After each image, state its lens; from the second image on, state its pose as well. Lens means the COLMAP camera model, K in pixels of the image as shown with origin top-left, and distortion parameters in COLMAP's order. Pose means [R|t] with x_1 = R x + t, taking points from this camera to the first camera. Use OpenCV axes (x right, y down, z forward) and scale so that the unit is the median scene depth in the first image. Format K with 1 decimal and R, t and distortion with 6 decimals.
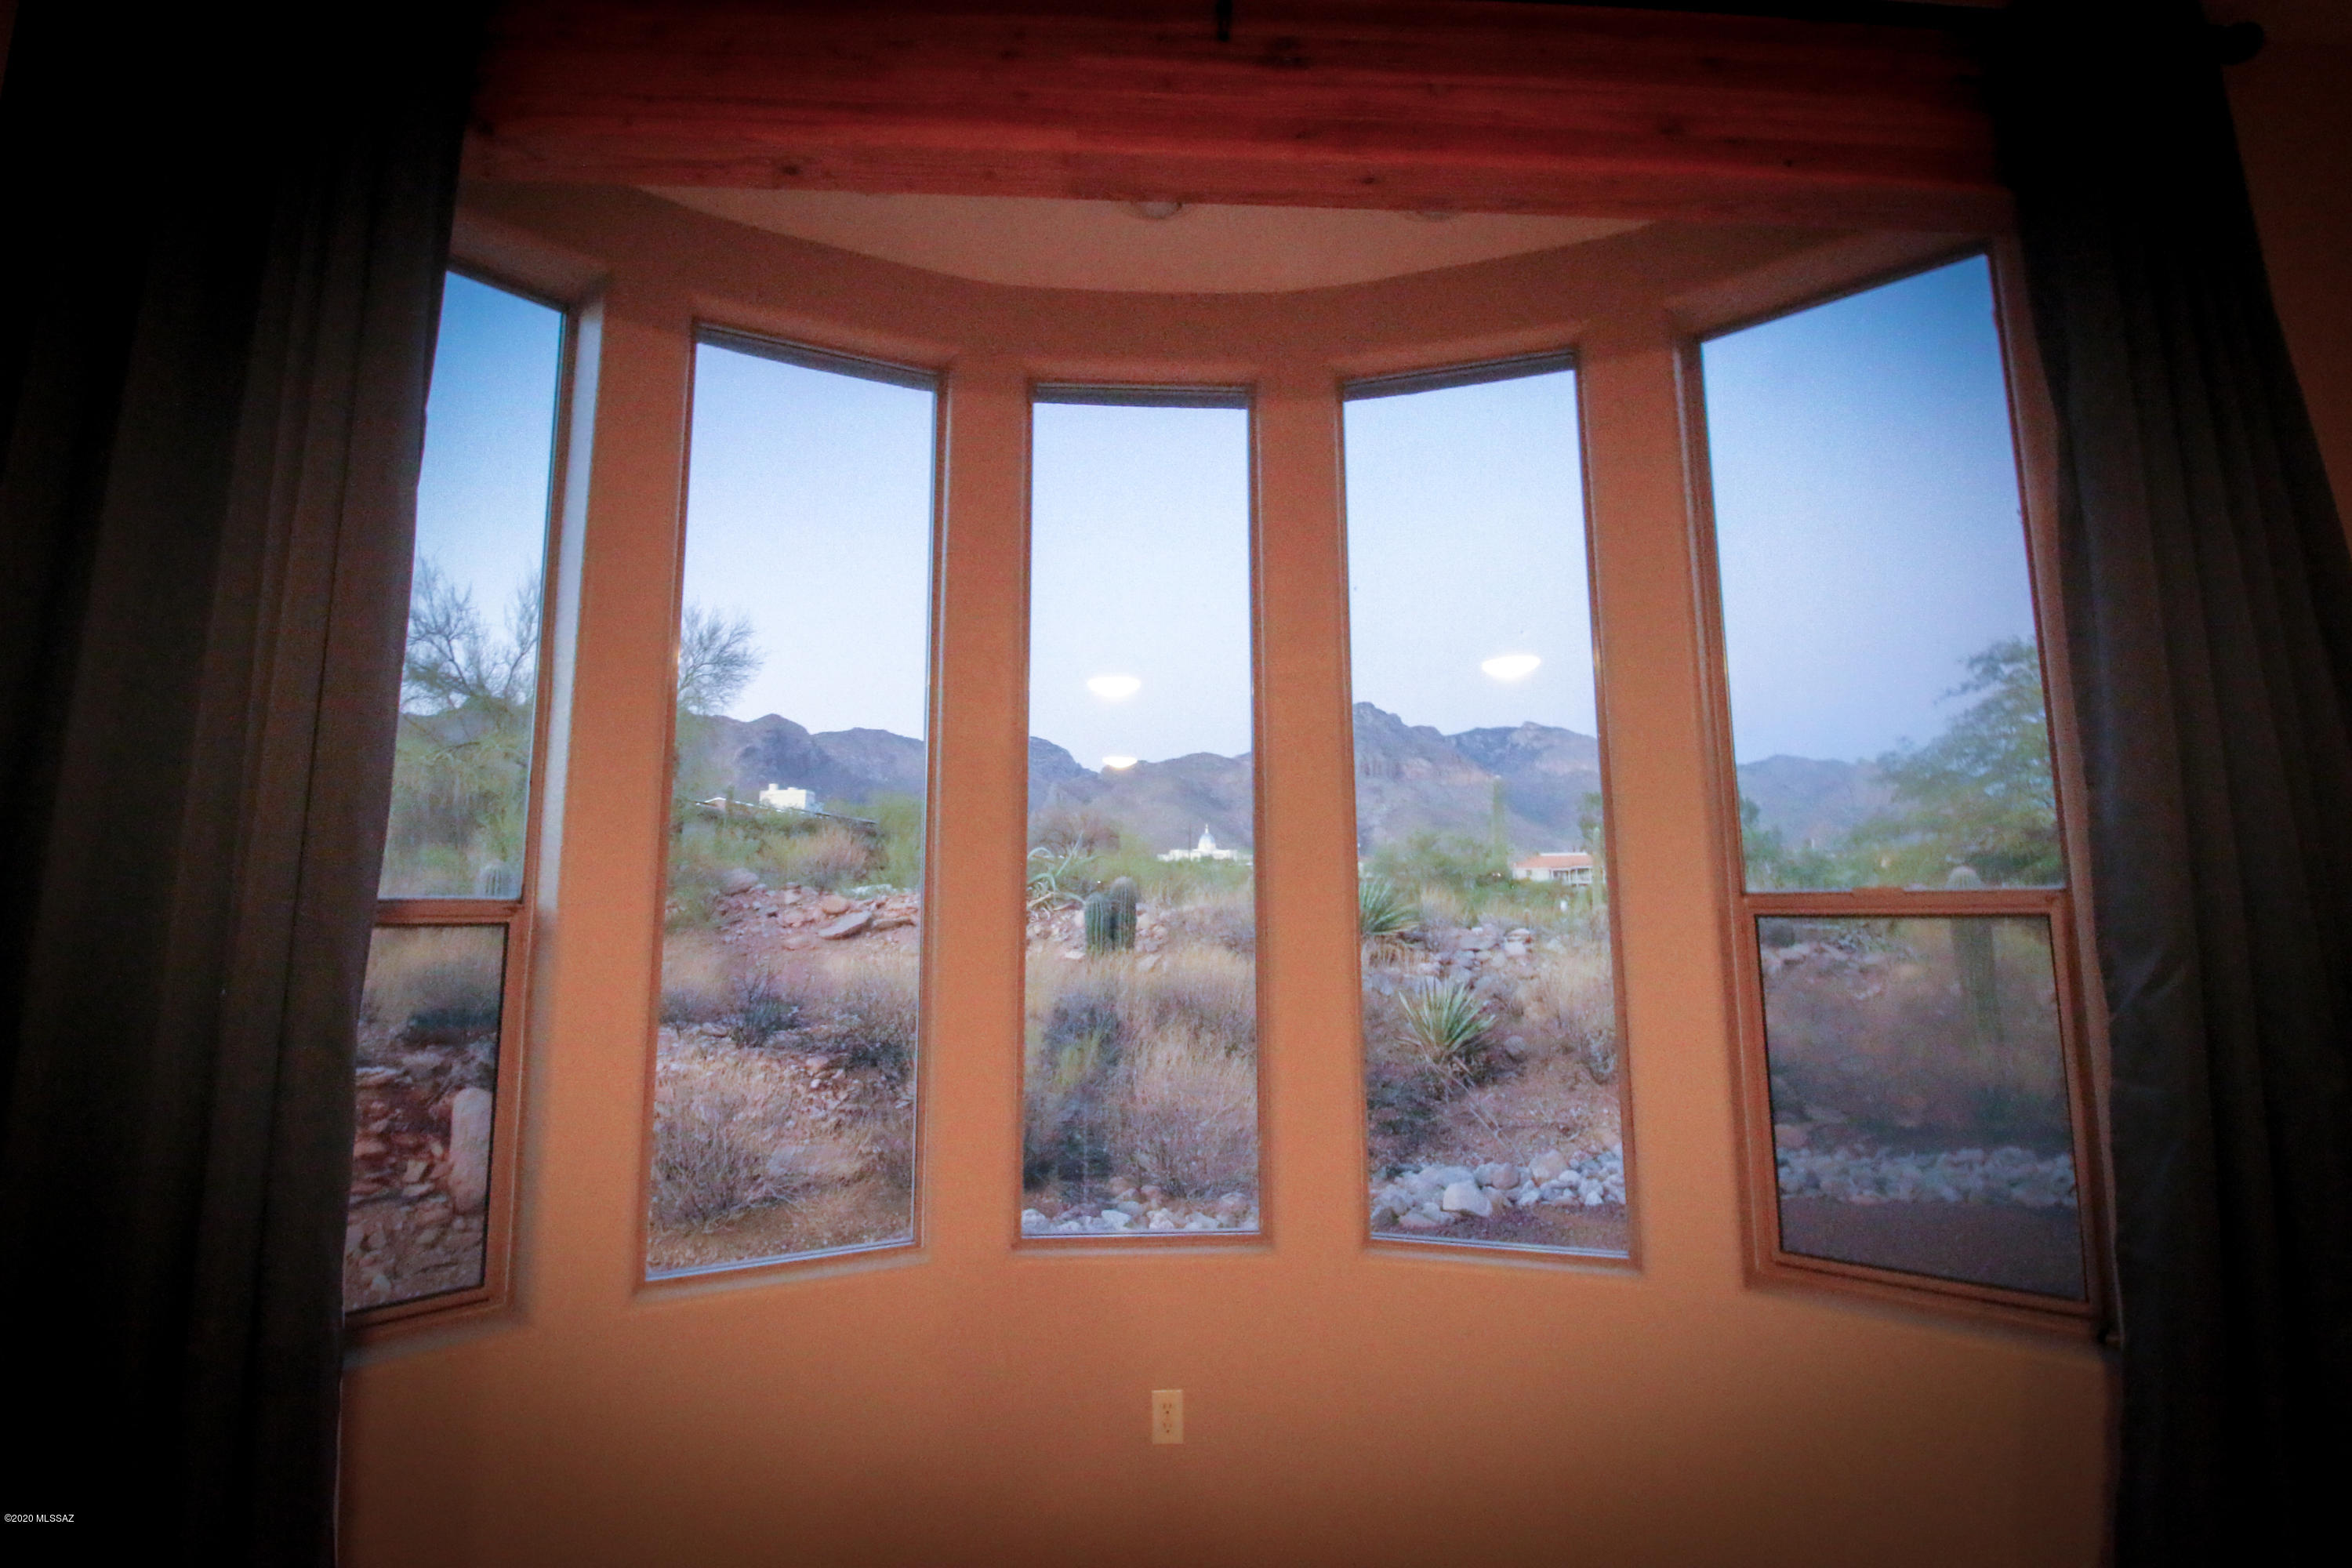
lens RADIAL K [[1083.0, 0, 1126.0], [0, 1083.0, 764.2], [0, 0, 1]] dist [-0.011495, -0.008556]
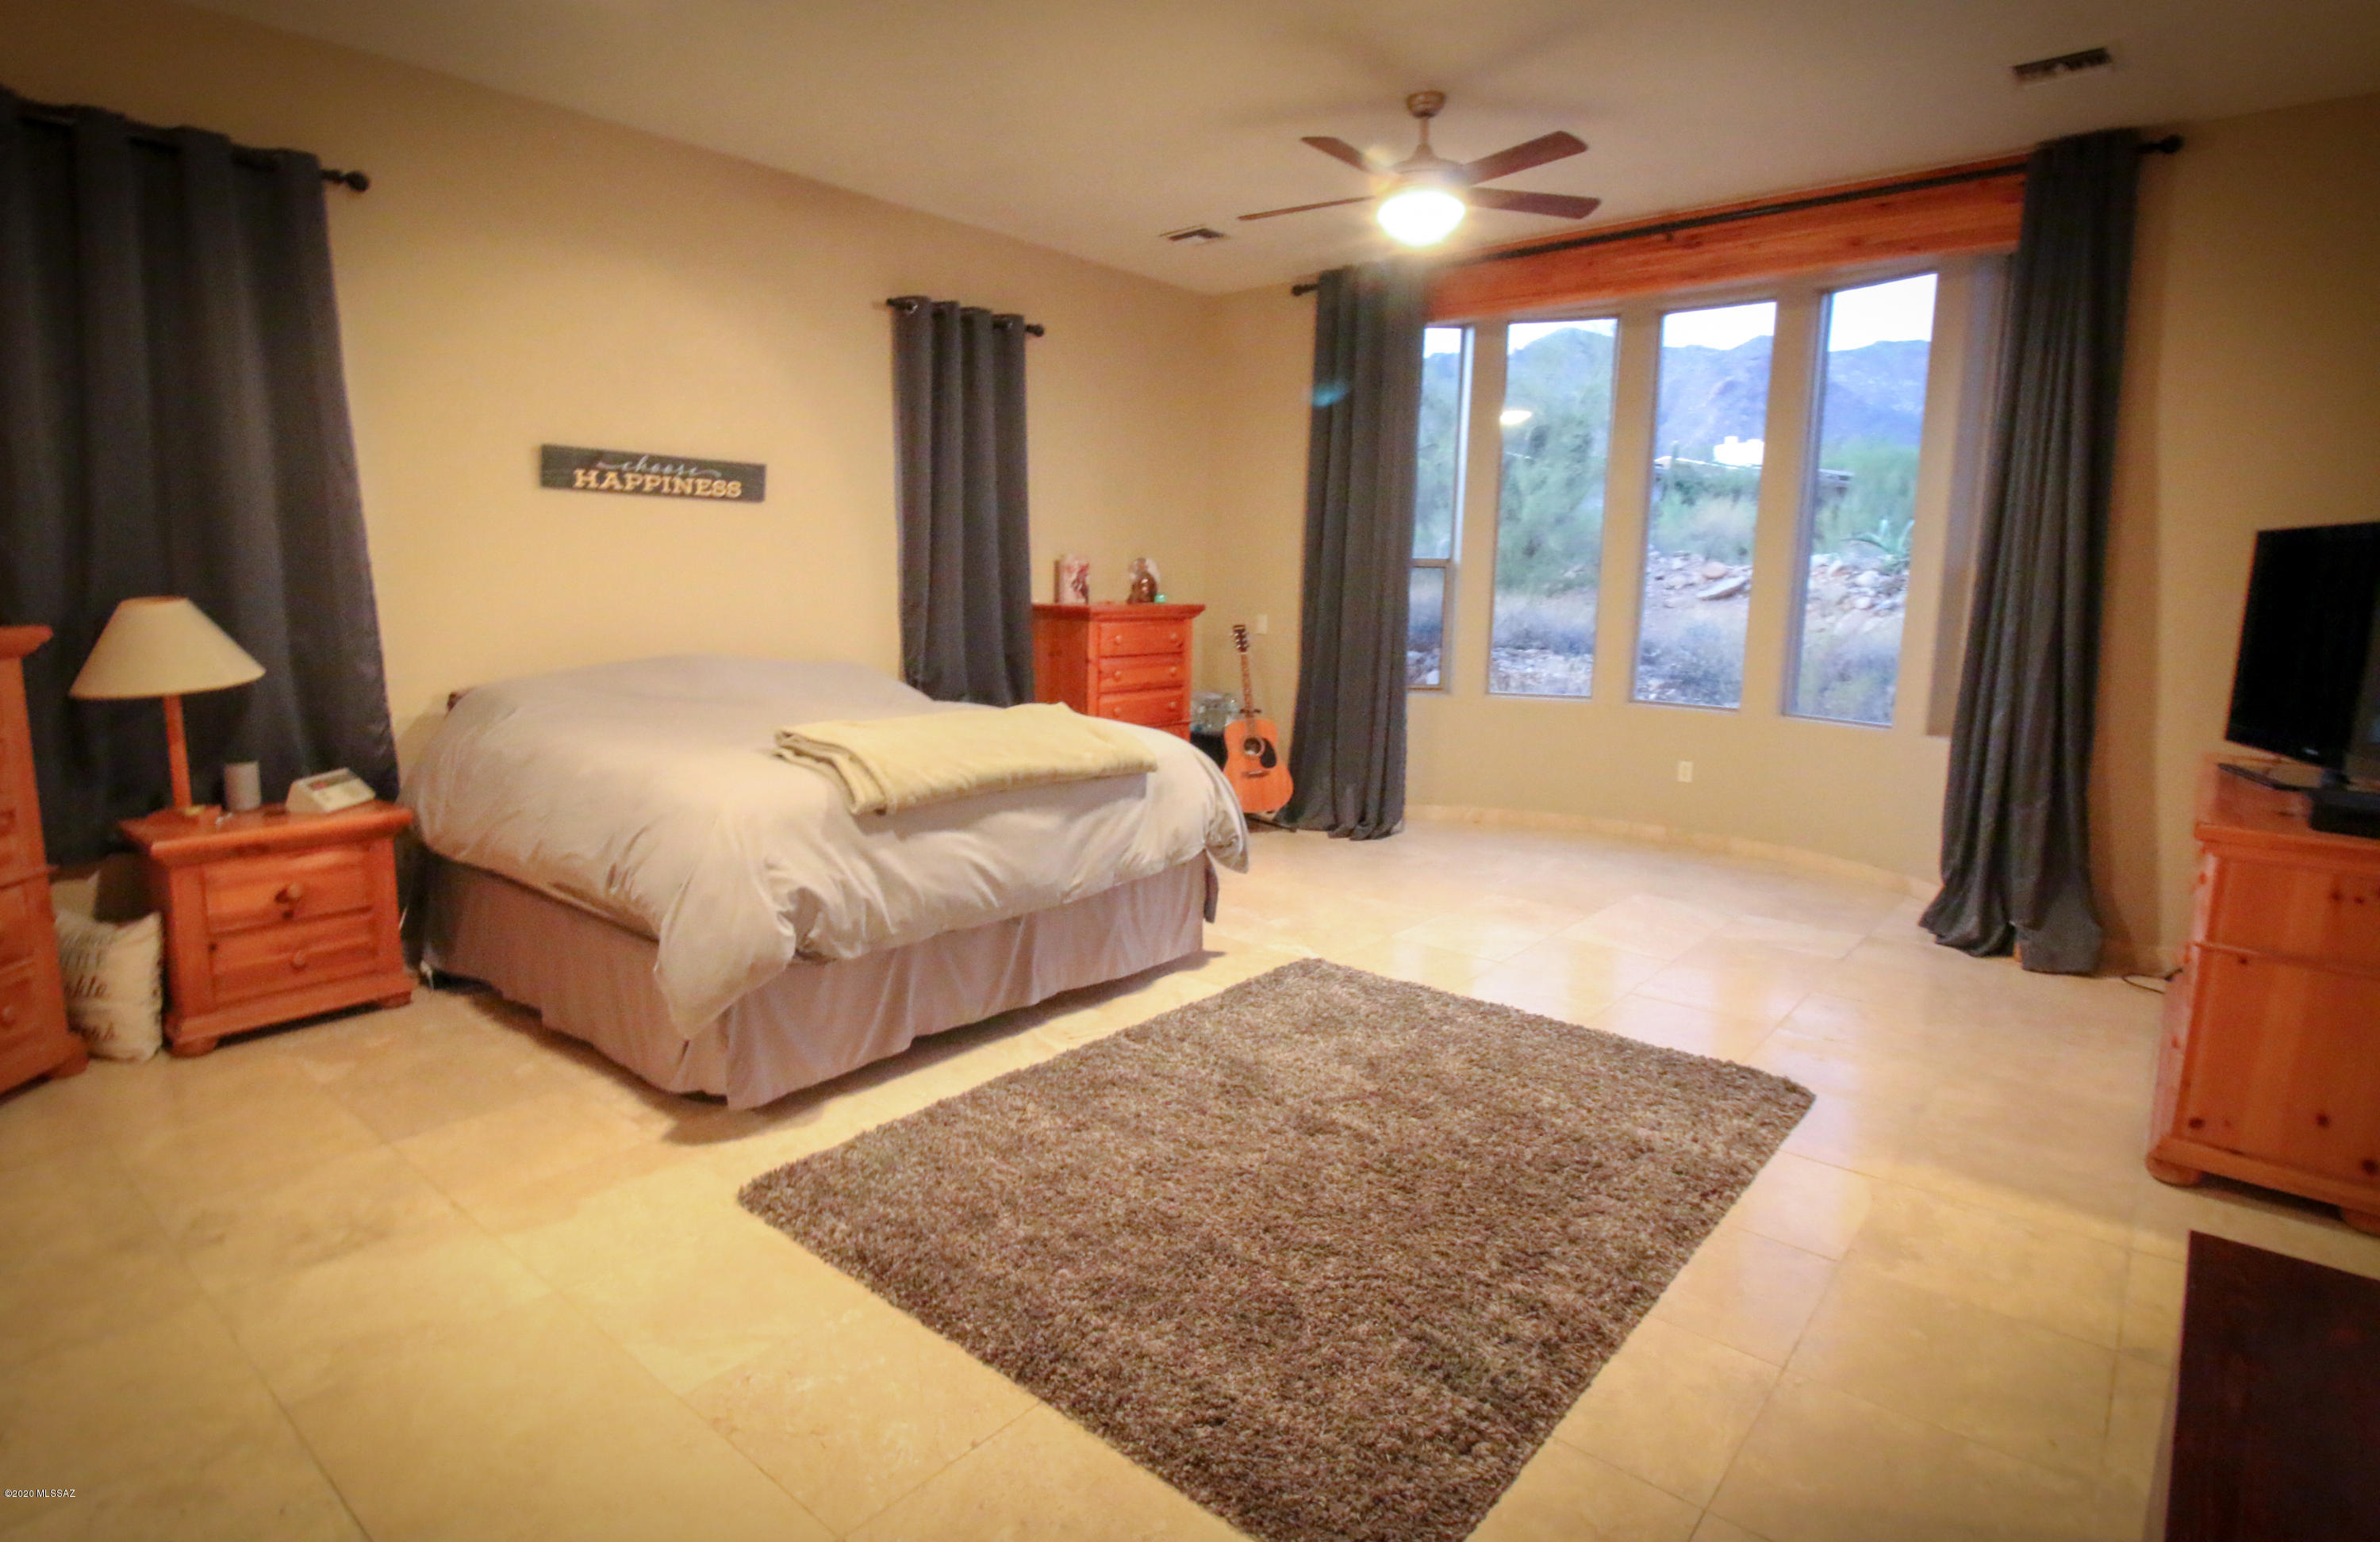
lens RADIAL K [[1239.4, 0, 1185.4], [0, 1239.4, 773.5], [0, 0, 1]] dist [0.000904, -0.000055]
pose [[0.739725, 0.120107, -0.662104, 0.216750], [0.073265, 0.963717, 0.256675, -0.041474], [0.668909, -0.238378, 0.704085, -0.356737]]
